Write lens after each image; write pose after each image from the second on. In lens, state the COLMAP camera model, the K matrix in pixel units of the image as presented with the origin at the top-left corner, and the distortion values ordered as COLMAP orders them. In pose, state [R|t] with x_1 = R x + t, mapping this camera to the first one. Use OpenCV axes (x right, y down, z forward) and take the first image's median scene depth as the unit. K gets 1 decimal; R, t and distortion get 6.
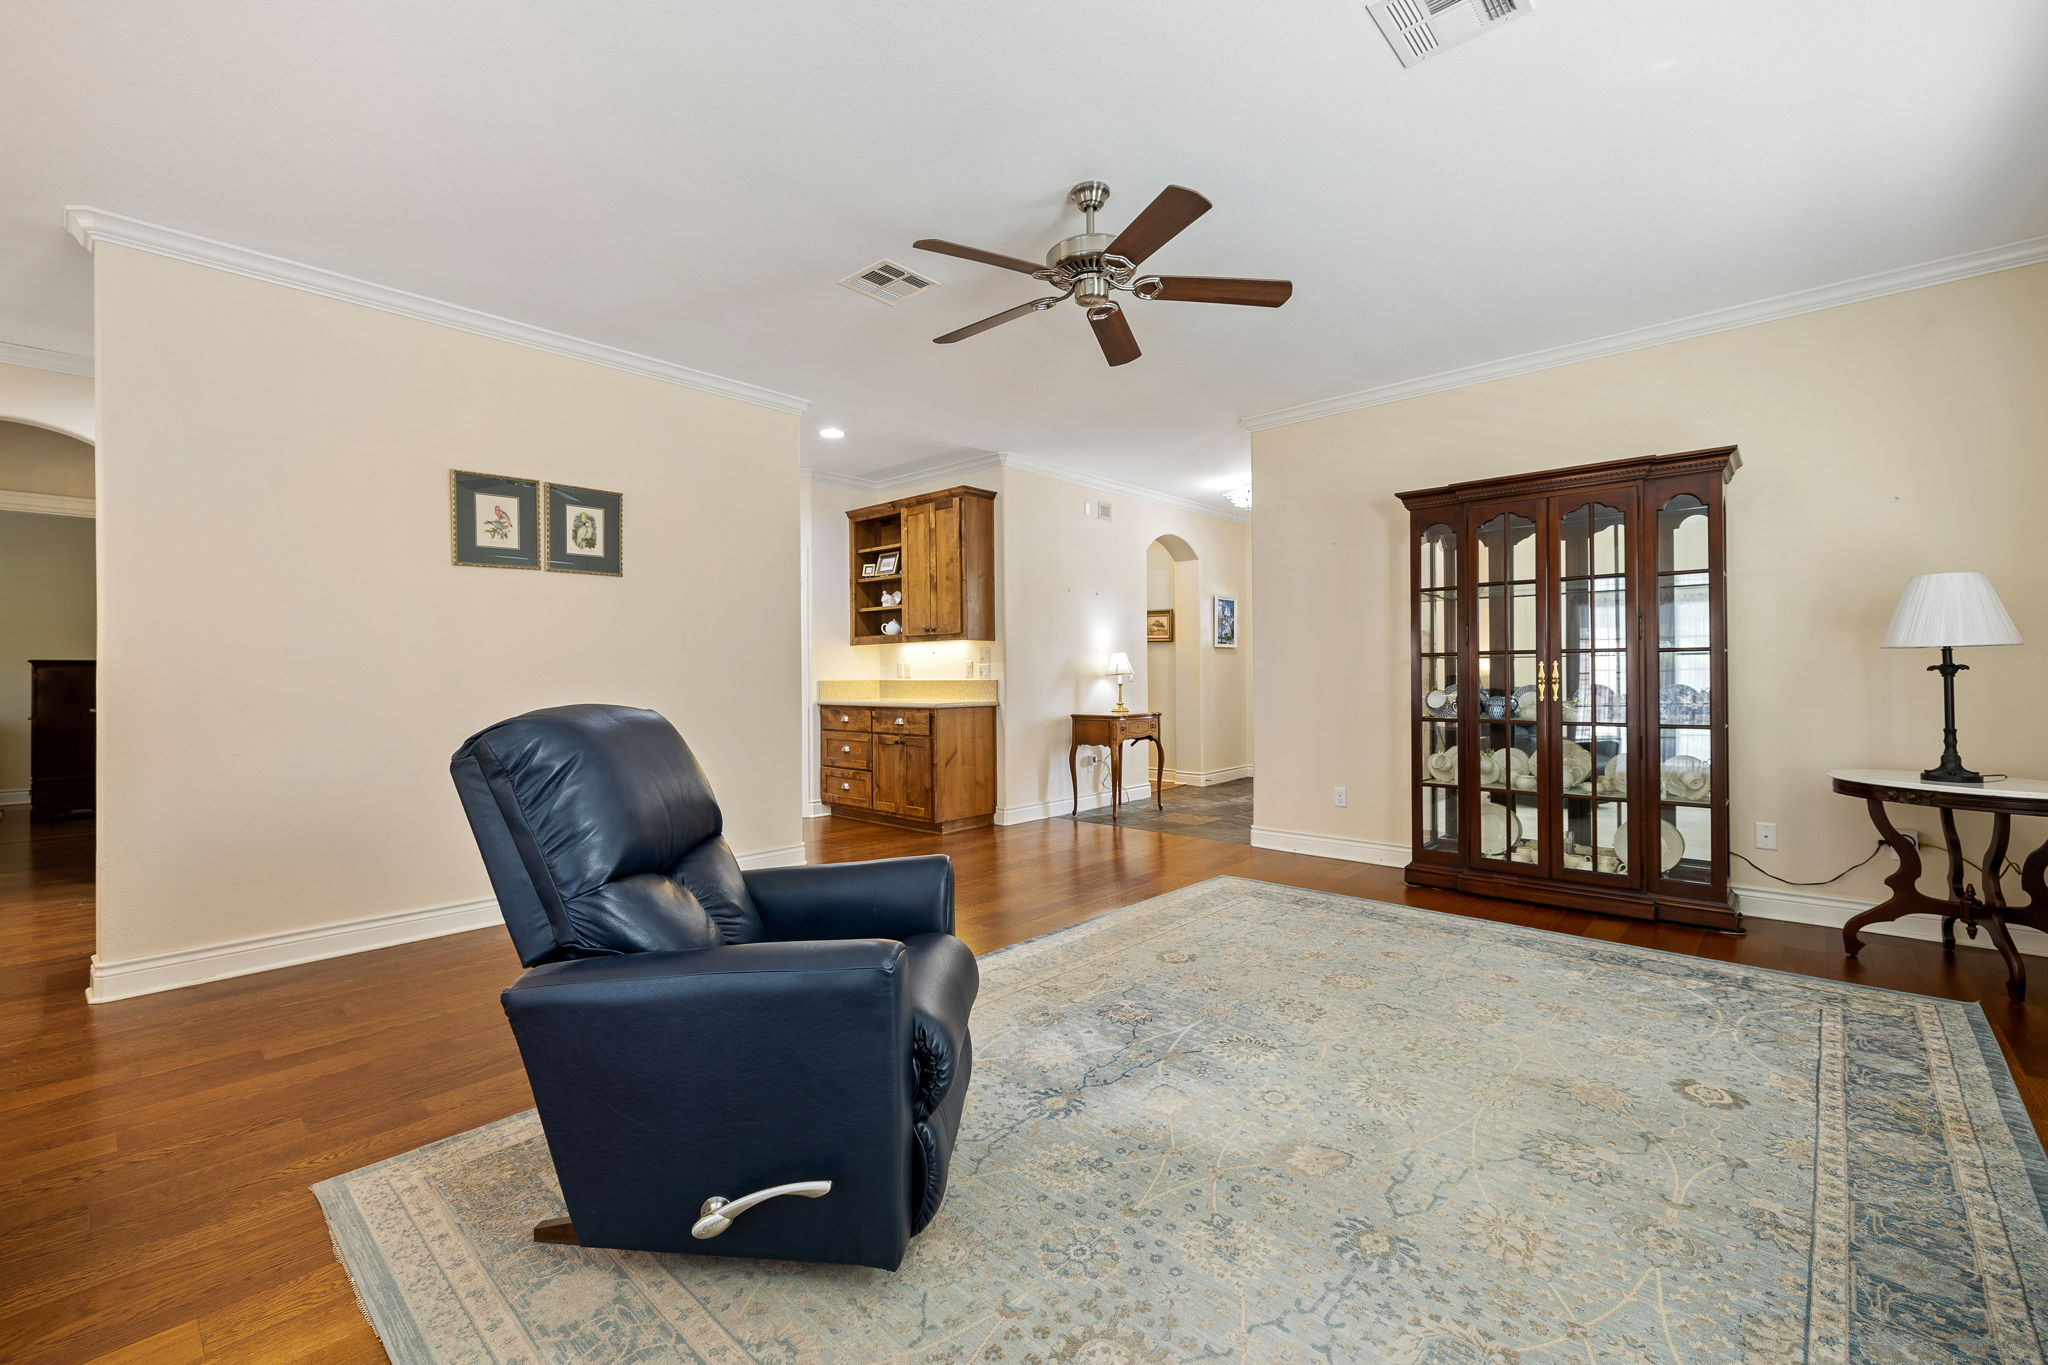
lens RADIAL K [[856.6, 0, 1018.7], [0, 856.6, 678.4], [0, 0, 1]] dist [0.001479, 0.000428]
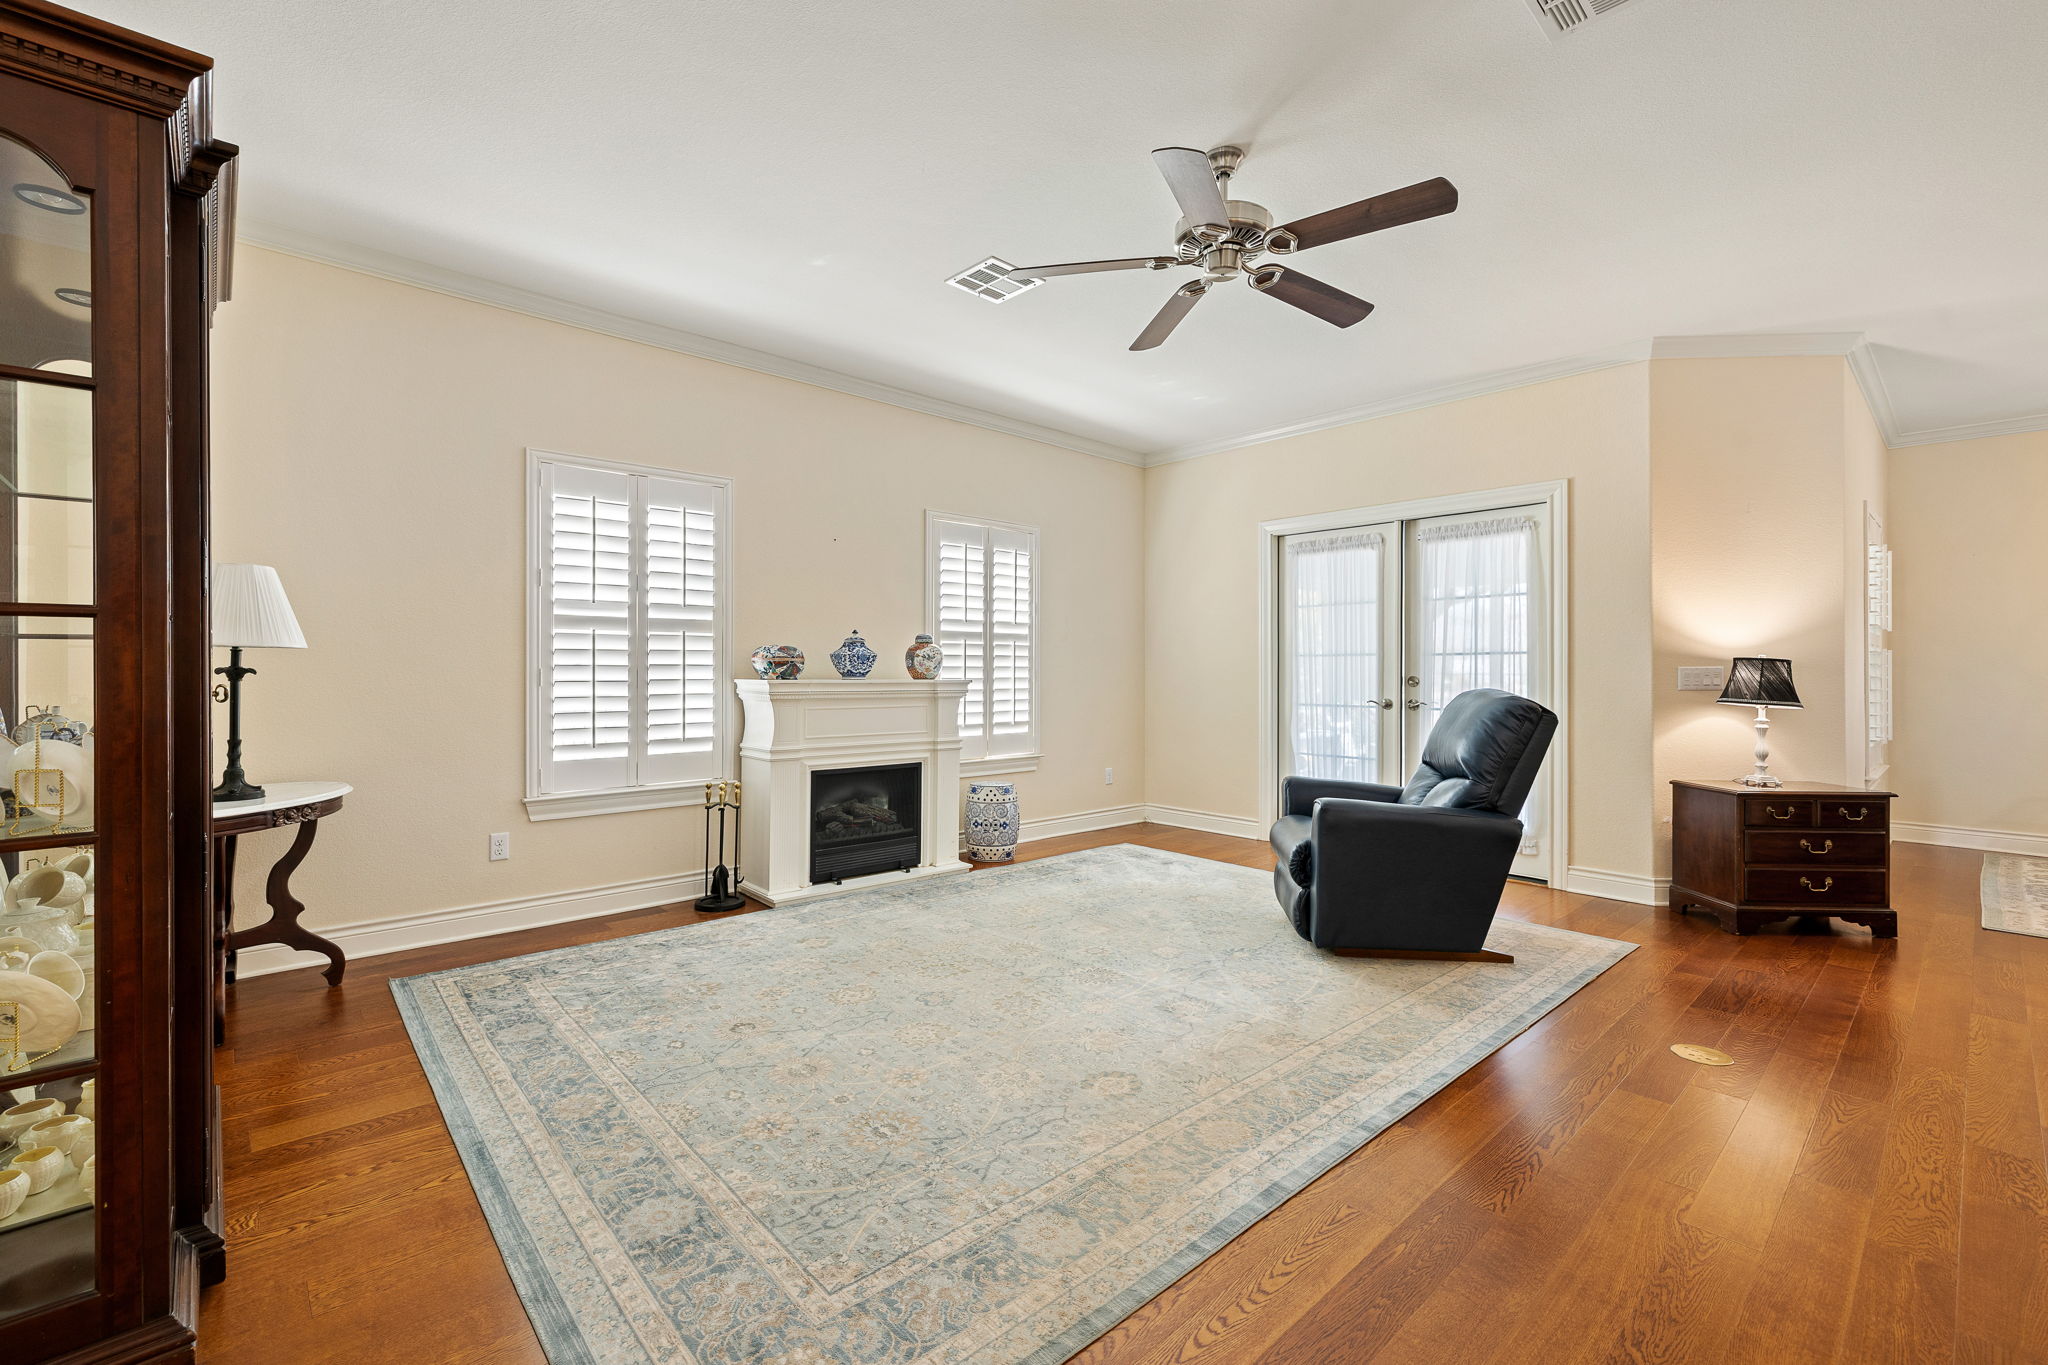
lens RADIAL K [[871.1, 0, 989.2], [0, 871.1, 673.3], [0, 0, 1]] dist [-0.000323, -0.000093]
pose [[-0.991935, 0.003998, 0.126684, 0.188352], [0.004538, 0.999982, 0.003976, -0.009335], [-0.126666, 0.004519, -0.991935, 1.682109]]
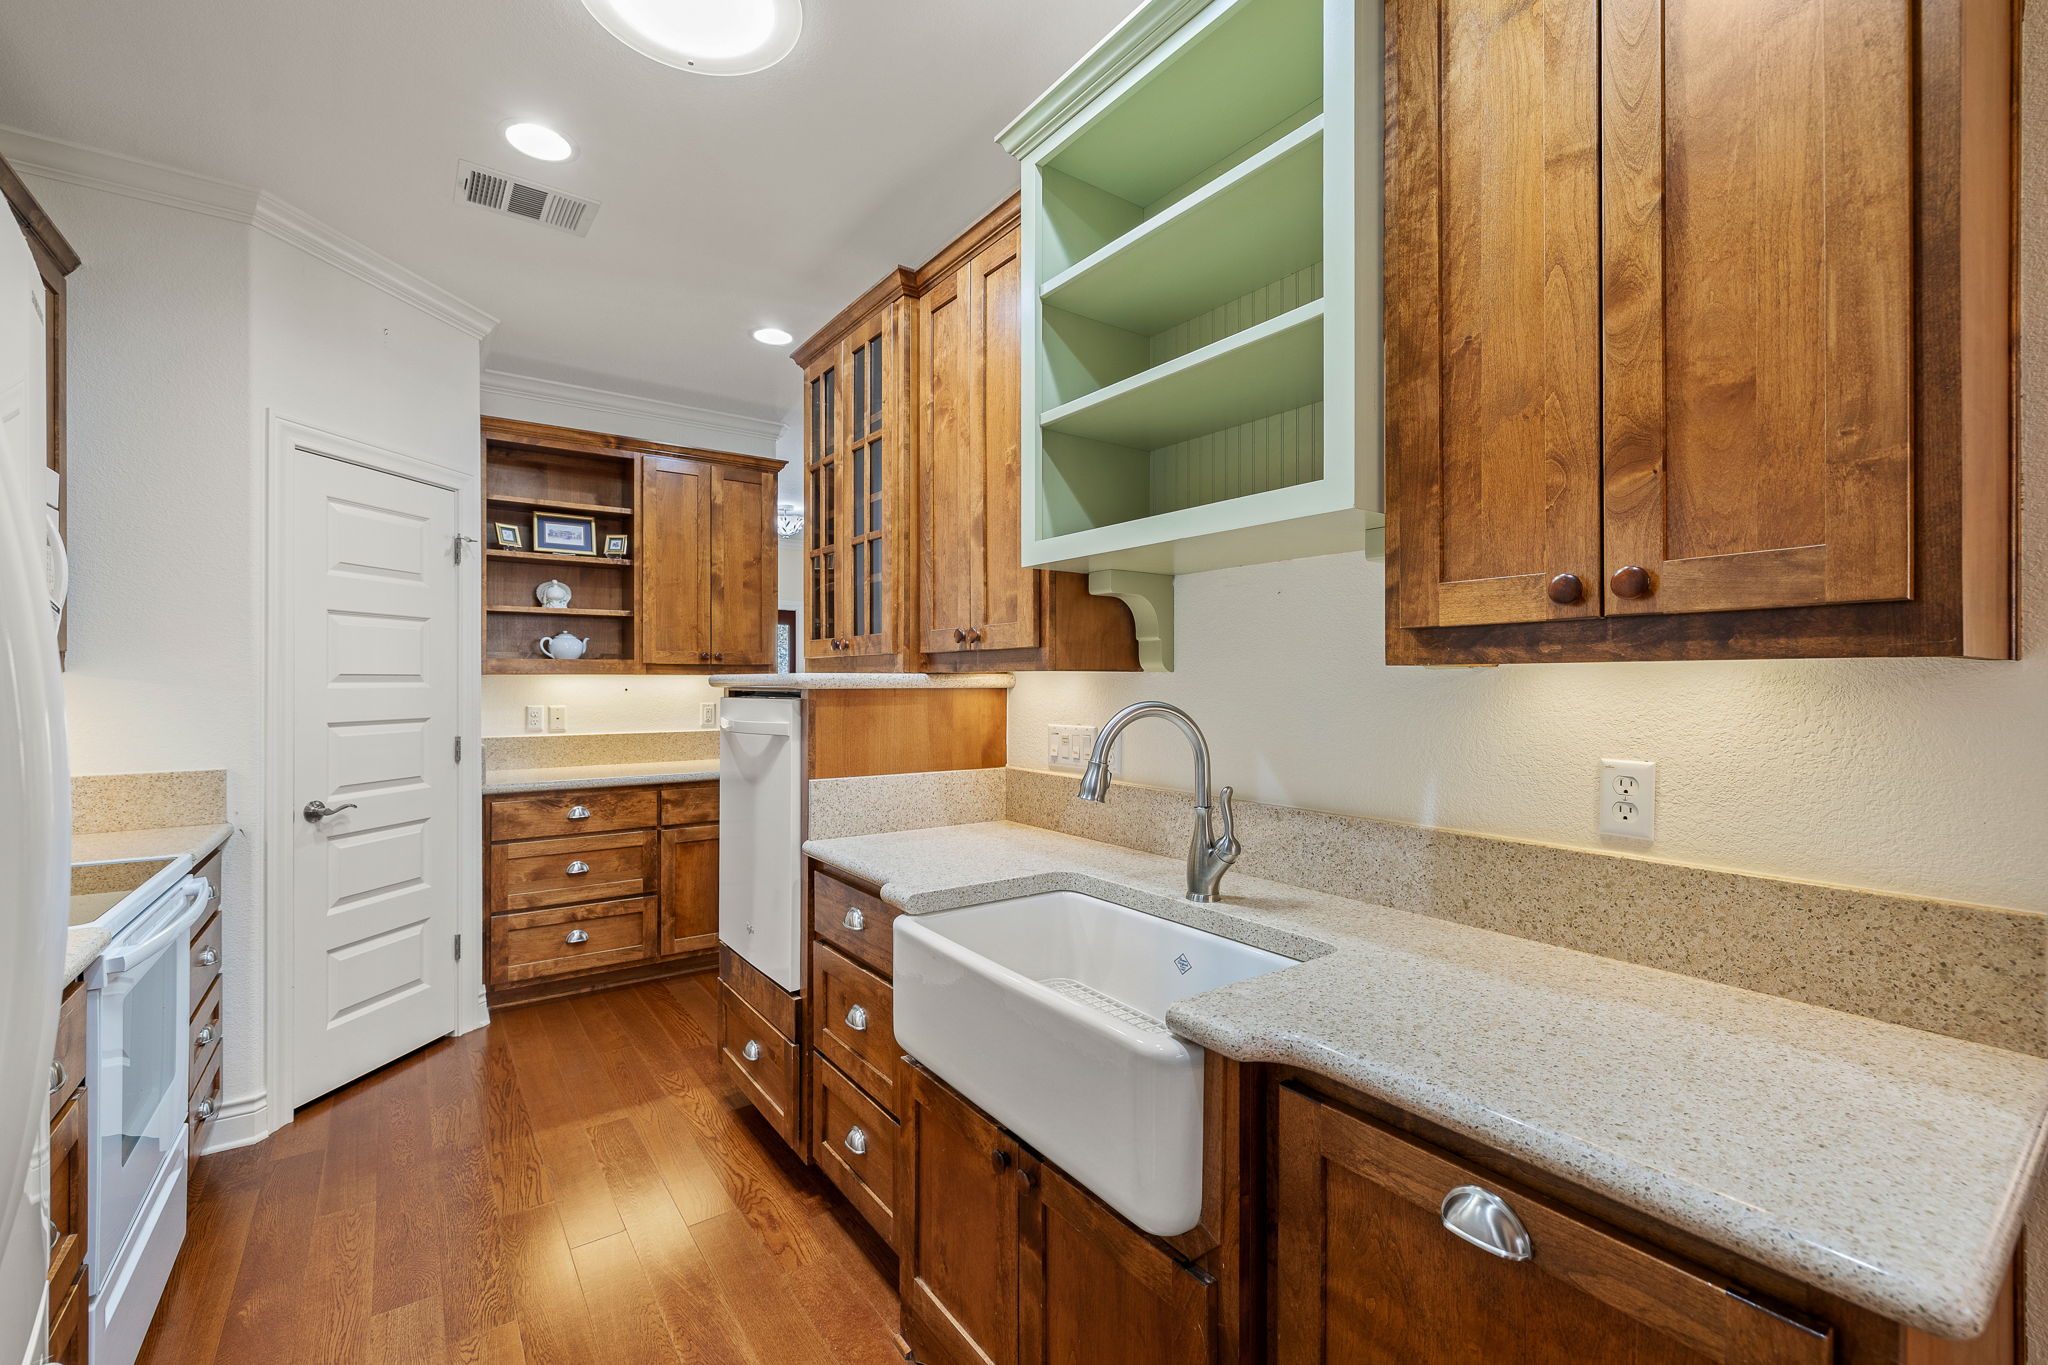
lens RADIAL K [[877.6, 0, 1024.0], [0, 877.6, 682.5], [0, 0, 1]] dist [0.000781, -0.000232]
pose [[0.208230, 0.005798, 0.978063, -1.334622], [0.002426, 0.999976, -0.006444, -0.060372], [-0.978077, 0.003714, 0.208211, 1.170888]]
